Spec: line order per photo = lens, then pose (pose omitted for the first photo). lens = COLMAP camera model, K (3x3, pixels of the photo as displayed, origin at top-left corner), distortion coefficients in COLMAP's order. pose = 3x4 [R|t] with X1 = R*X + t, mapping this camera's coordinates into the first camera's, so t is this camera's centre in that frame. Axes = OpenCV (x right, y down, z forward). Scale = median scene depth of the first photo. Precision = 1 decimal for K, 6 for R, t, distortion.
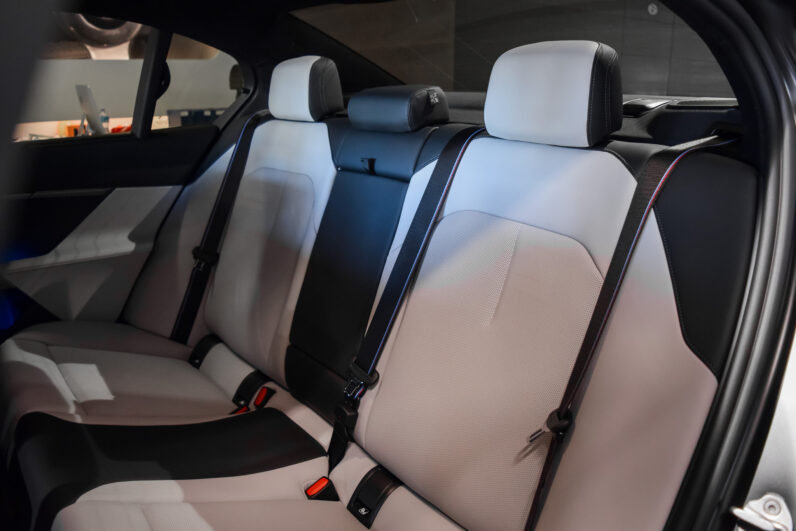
lens RADIAL K [[623.2, 0, 398.0], [0, 623.2, 265.5], [0, 0, 1]] dist [-0.088523, 0.001493]
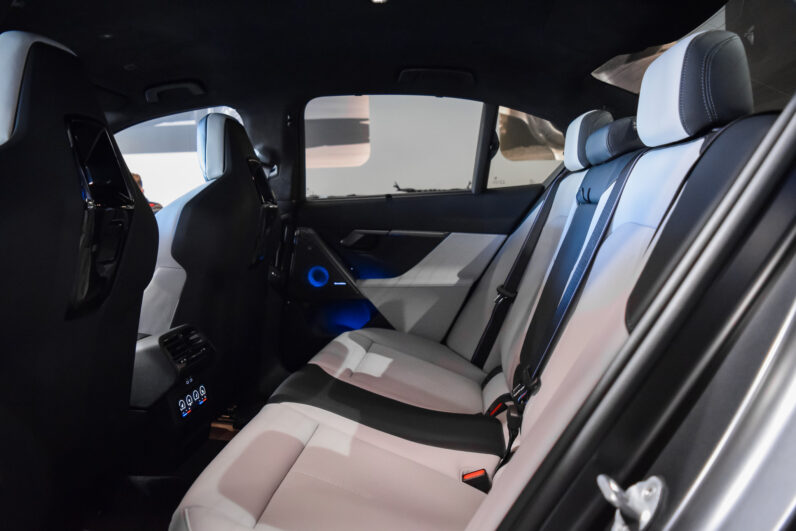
lens RADIAL K [[623.2, 0, 398.0], [0, 623.2, 265.5], [0, 0, 1]] dist [-0.088523, 0.001493]
pose [[0.711204, 0.048473, -0.701313, 0.347612], [-0.172896, 0.979038, -0.107666, 0.092875], [0.681393, 0.197826, 0.704676, 0.049112]]
